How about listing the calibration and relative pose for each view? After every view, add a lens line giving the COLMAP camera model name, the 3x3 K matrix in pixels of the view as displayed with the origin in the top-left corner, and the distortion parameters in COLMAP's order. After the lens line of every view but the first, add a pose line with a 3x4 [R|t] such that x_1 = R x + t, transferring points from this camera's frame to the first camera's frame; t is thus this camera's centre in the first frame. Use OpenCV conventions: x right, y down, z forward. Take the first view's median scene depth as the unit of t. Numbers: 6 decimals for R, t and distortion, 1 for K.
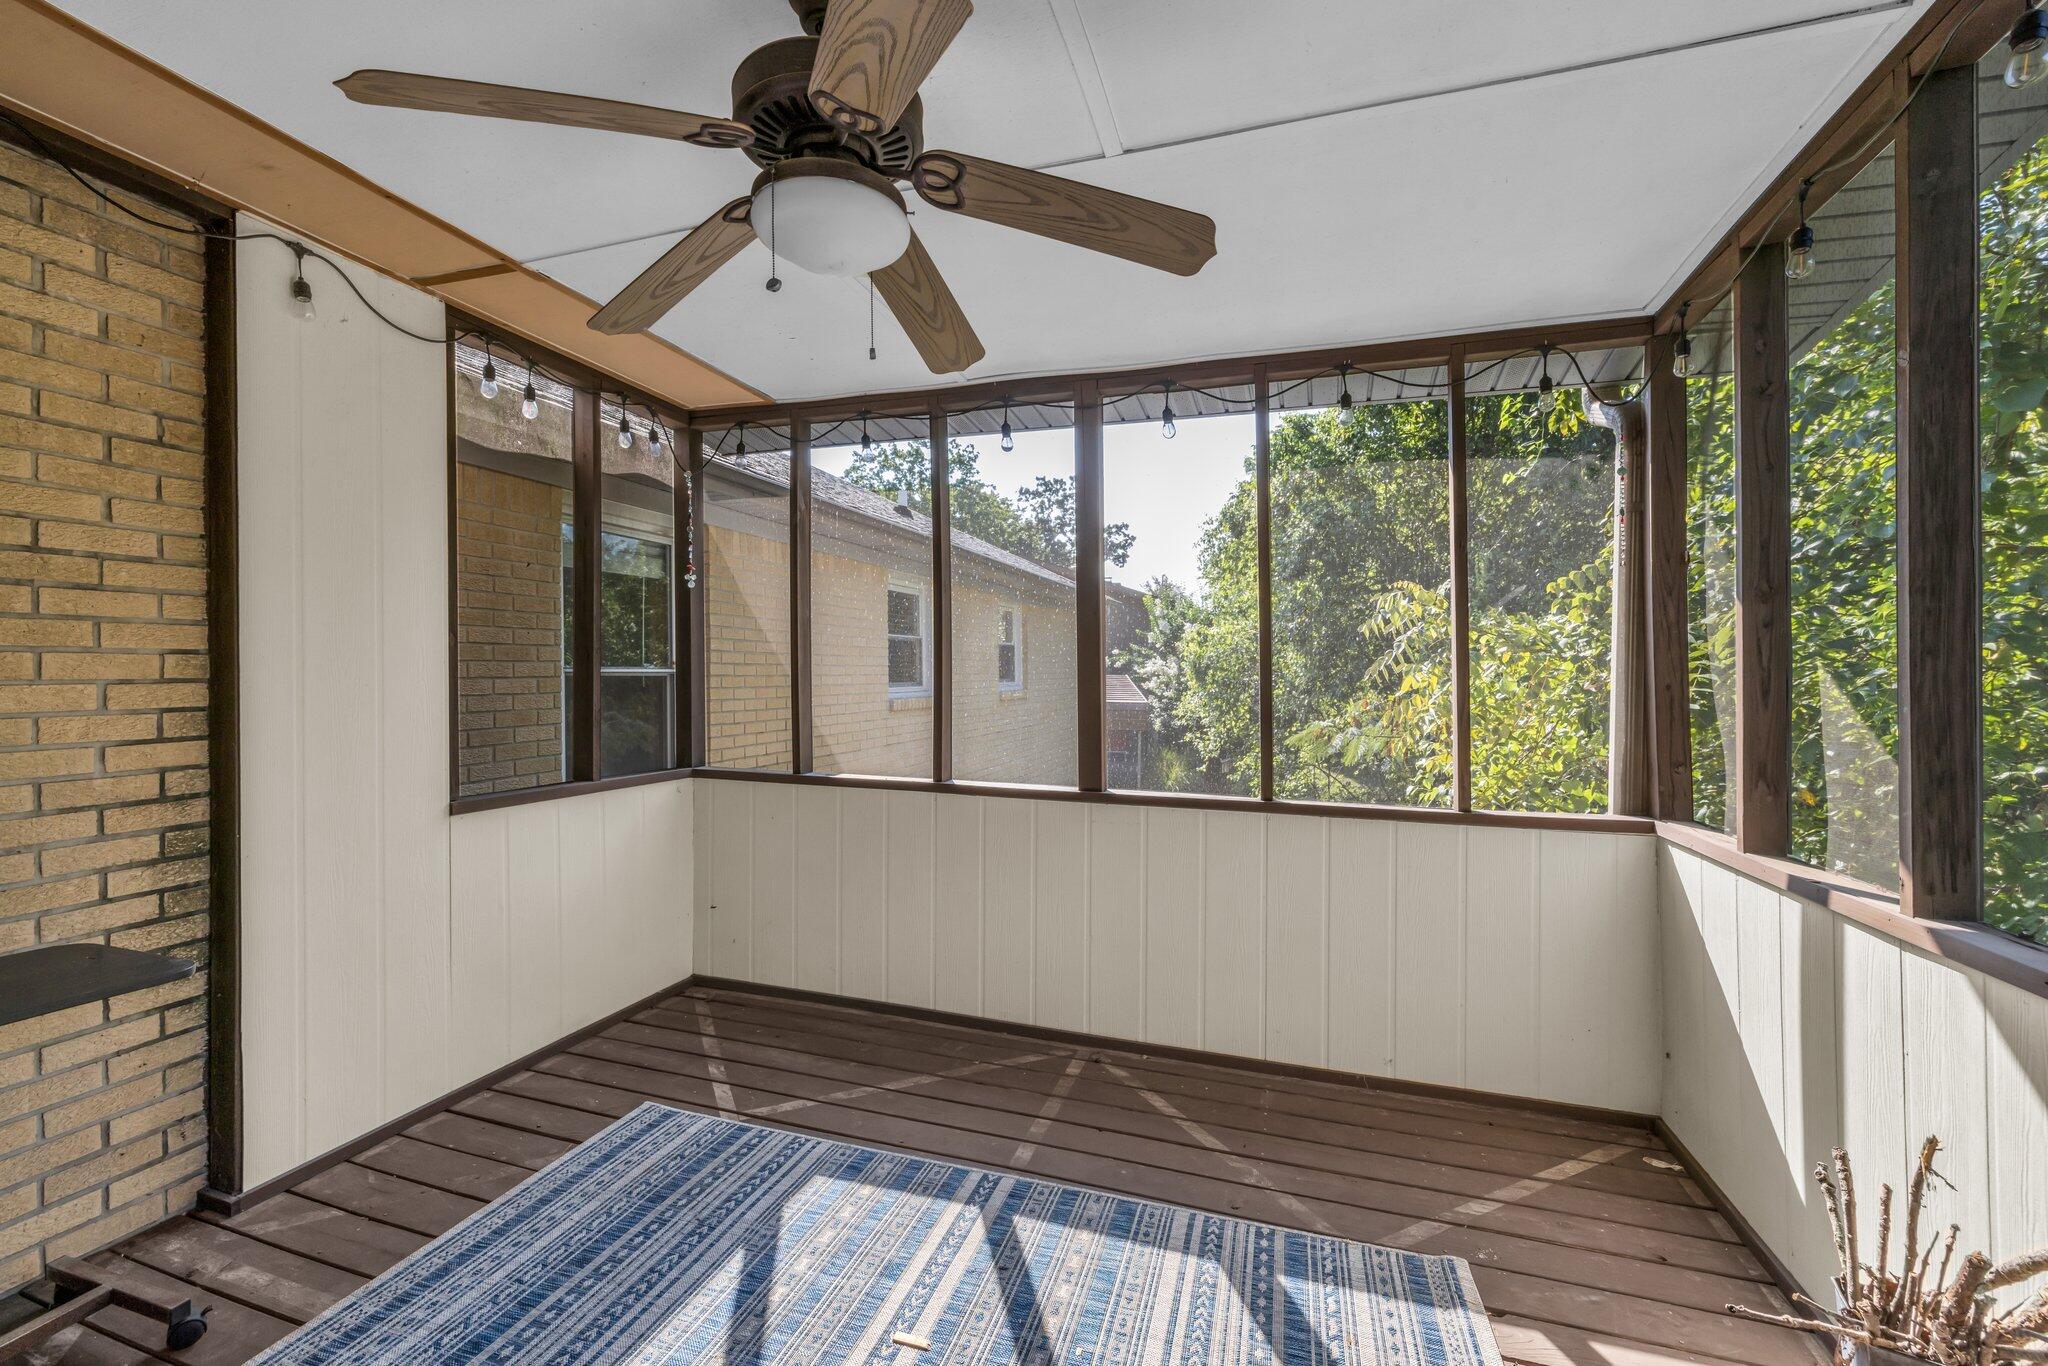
lens RADIAL K [[869.8, 0, 1026.0], [0, 869.8, 673.4], [0, 0, 1]] dist [0.003068, 0.000188]
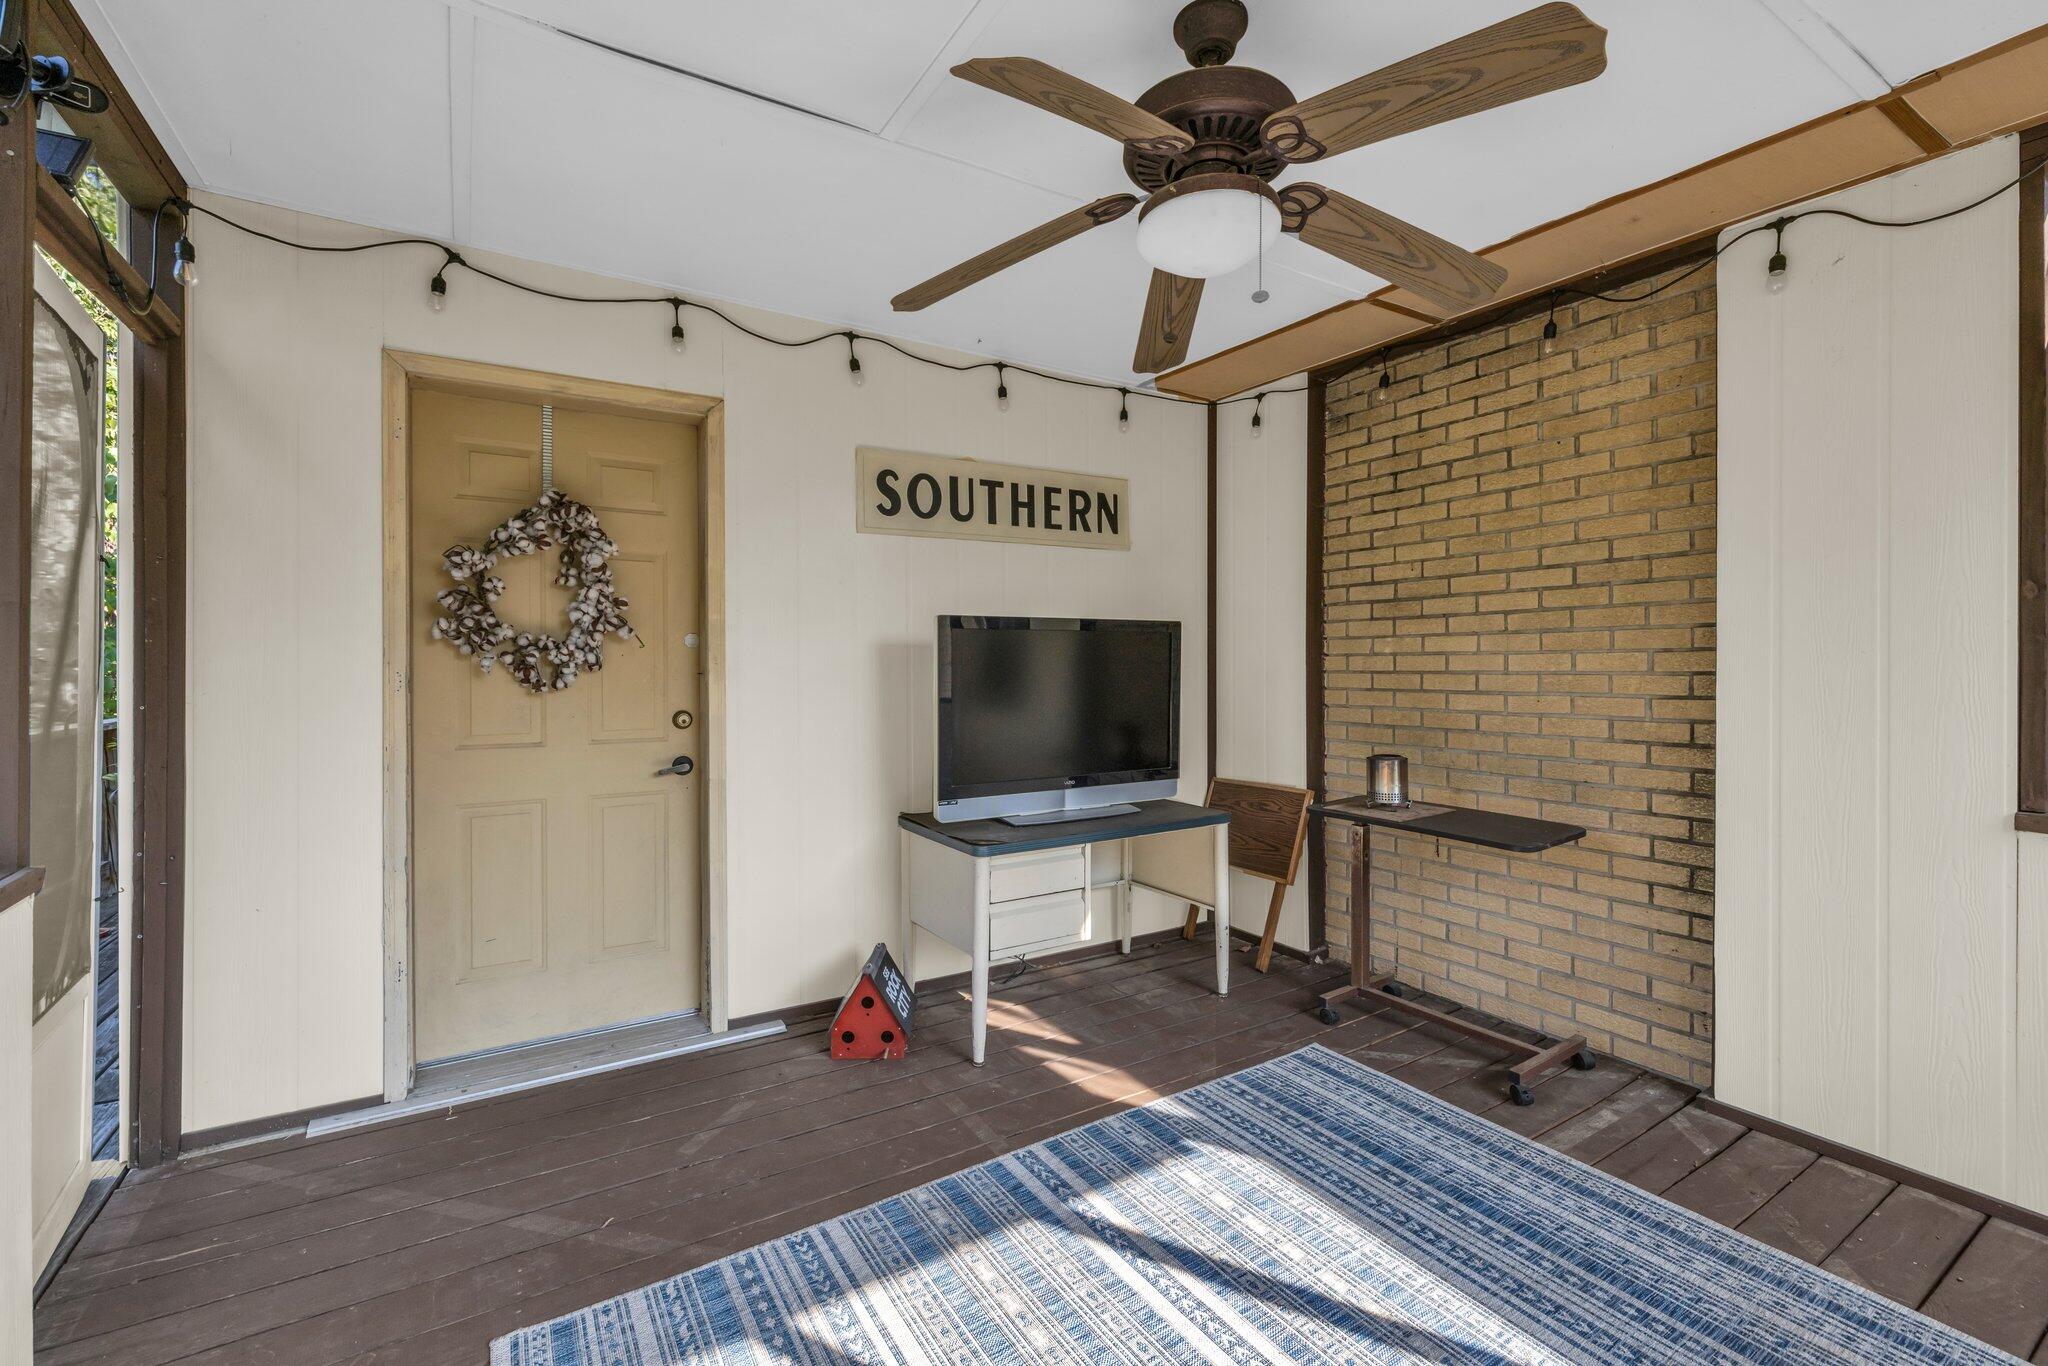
lens RADIAL K [[888.1, 0, 1069.9], [0, 888.1, 669.6], [0, 0, 1]] dist [0.001427, 0.000019]
pose [[-0.609463, 0.008157, -0.792772, 0.564423], [0.004612, 0.999967, 0.006743, 0.025586], [0.792801, 0.000454, -0.609481, 1.109453]]
